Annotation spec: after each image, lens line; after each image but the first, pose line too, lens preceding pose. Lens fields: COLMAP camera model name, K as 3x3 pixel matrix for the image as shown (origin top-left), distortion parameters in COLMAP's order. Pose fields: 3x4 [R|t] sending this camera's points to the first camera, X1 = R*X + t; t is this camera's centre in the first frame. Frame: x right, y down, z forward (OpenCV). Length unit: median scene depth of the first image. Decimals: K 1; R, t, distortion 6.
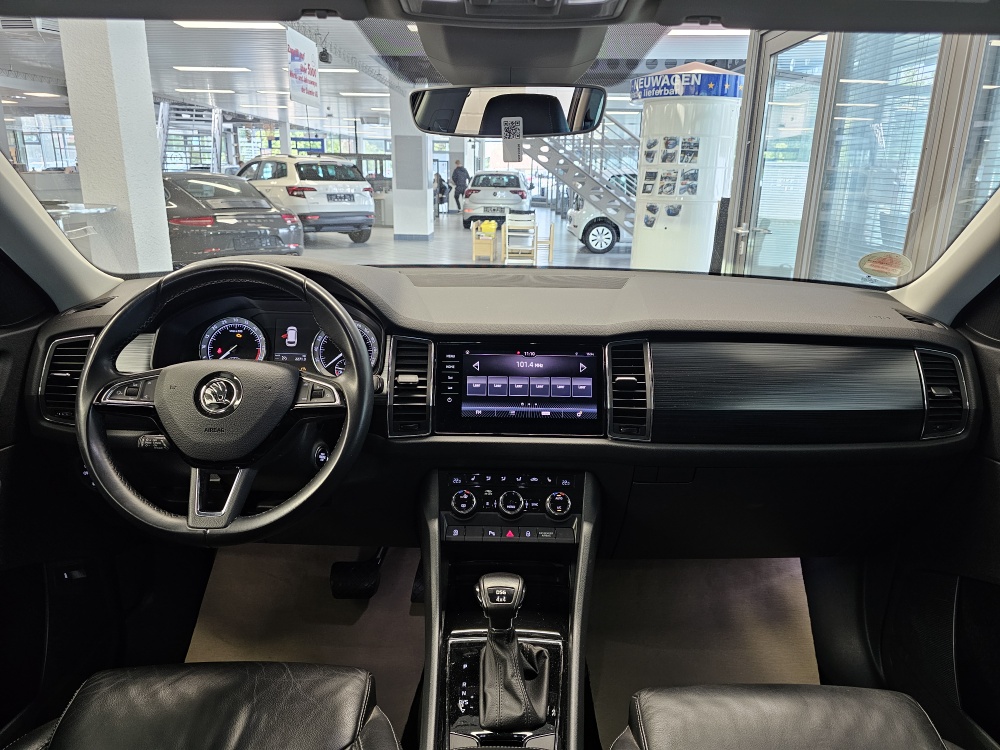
lens RADIAL K [[674.4, 0, 507.5], [0, 674.4, 369.4], [0, 0, 1]] dist [0.082533, -0.082684]
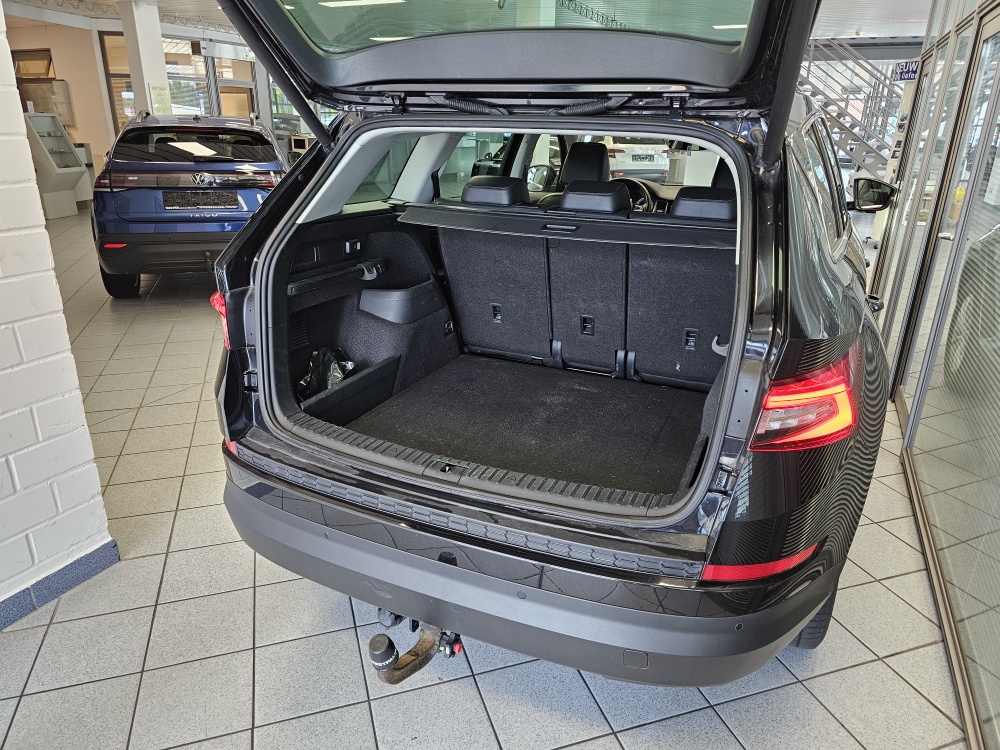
lens RADIAL K [[688.2, 0, 500.0], [0, 688.2, 375.0], [0, 0, 1]] dist [0.036191, -0.057055]
pose [[0.910622, 0.137710, -0.389618, 0.105310], [-0.114905, 0.990038, 0.081371, 0.111421], [0.396943, -0.029329, 0.917375, -0.452635]]
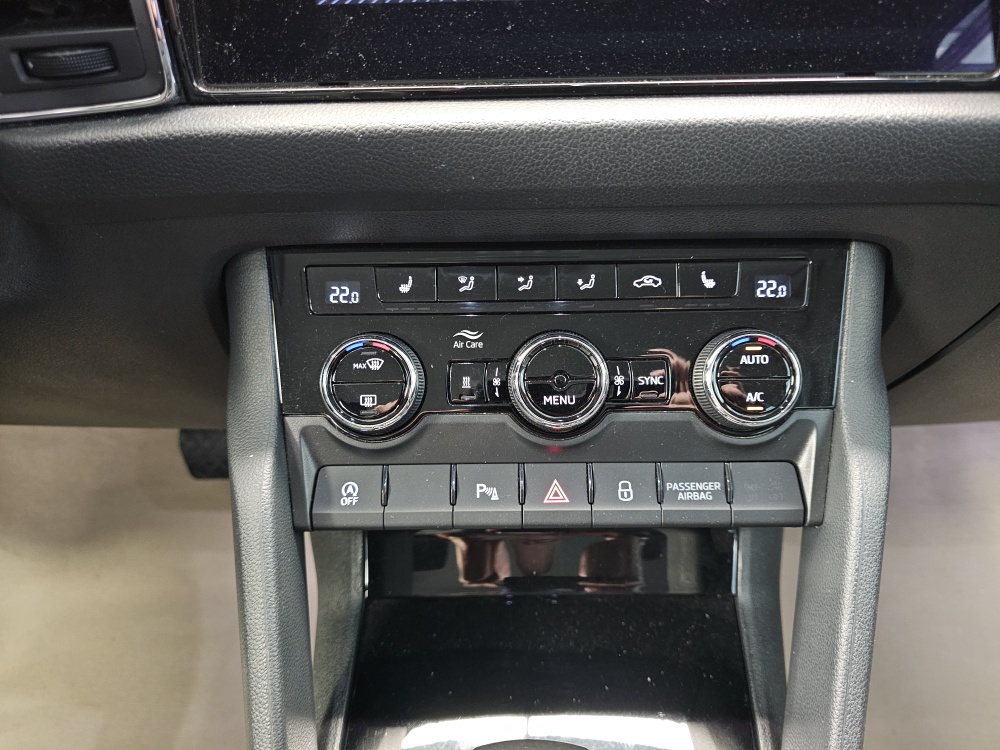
lens RADIAL K [[688.2, 0, 500.0], [0, 688.2, 375.0], [0, 0, 1]] dist [0.036191, -0.057055]
pose [[0.999153, -0.025122, -0.032579, -0.001285], [0.035884, 0.919475, 0.391508, 0.014901], [0.020120, -0.392345, 0.919598, 0.120931]]
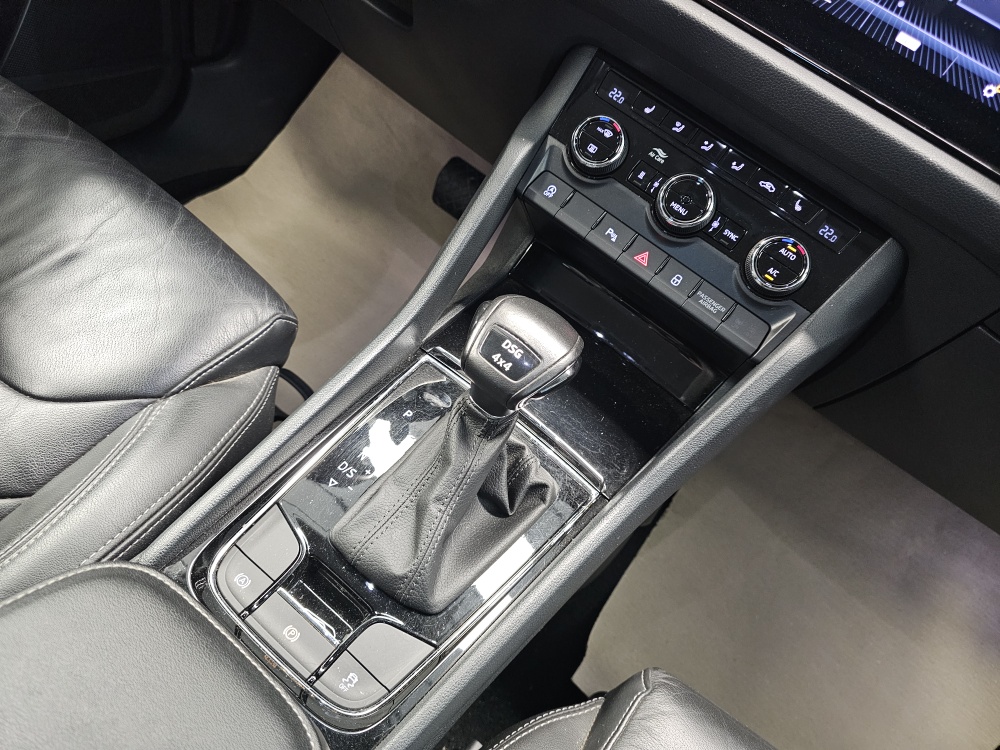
lens RADIAL K [[682.4, 0, 487.3], [0, 682.4, 367.8], [0, 0, 1]] dist [0.019249, -0.040741]
pose [[0.770257, 0.595780, -0.227487, 0.011238], [-0.423952, 0.744844, 0.515240, 0.016451], [0.476412, -0.300424, 0.826303, 0.085619]]
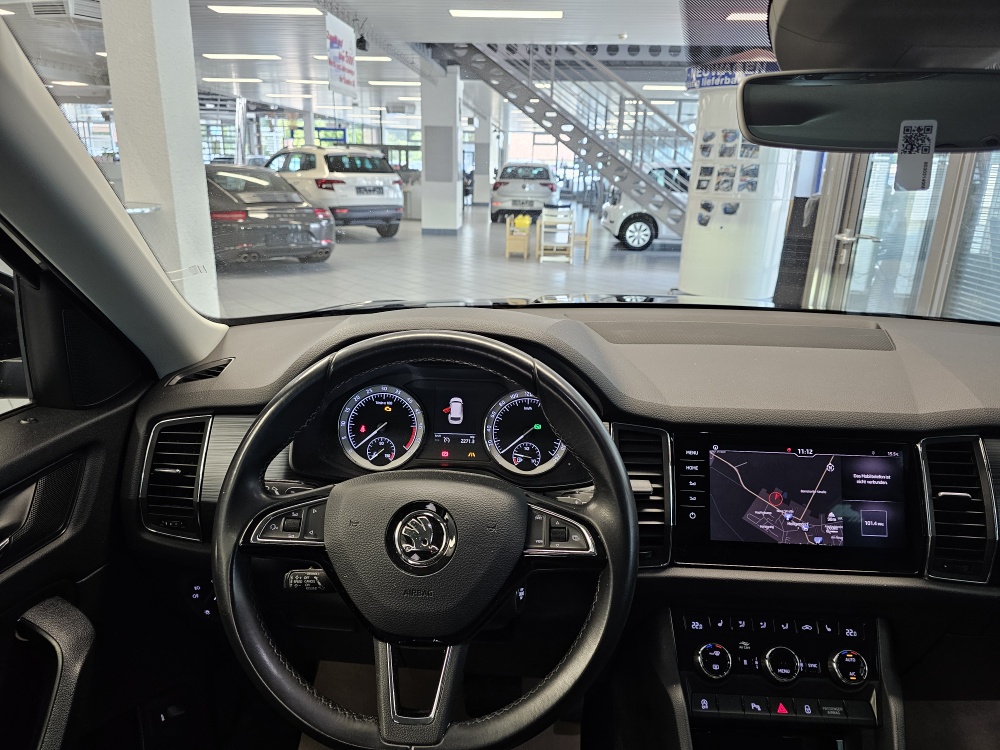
lens RADIAL K [[680.3, 0, 498.1], [0, 680.3, 378.6], [0, 0, 1]] dist [0.055763, -0.059761]
pose [[0.999312, 0.016884, -0.033022, -0.043032], [-0.016106, 0.999590, 0.023689, -0.017975], [0.033408, -0.023141, 0.999174, 0.043650]]
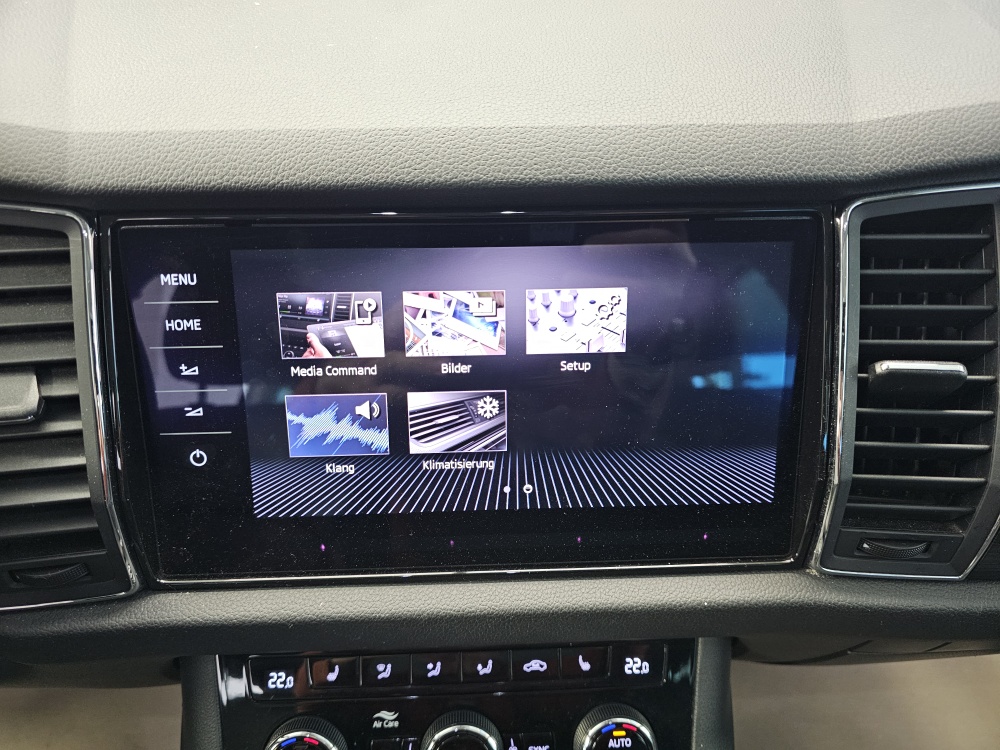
lens RADIAL K [[682.9, 0, 492.6], [0, 682.9, 375.0], [0, 0, 1]] dist [0.024558, -0.041350]
pose [[0.999150, -0.033876, 0.023468, 0.002835], [0.023421, 0.935323, 0.353018, -0.011258], [-0.033909, -0.352168, 0.935322, 0.122367]]
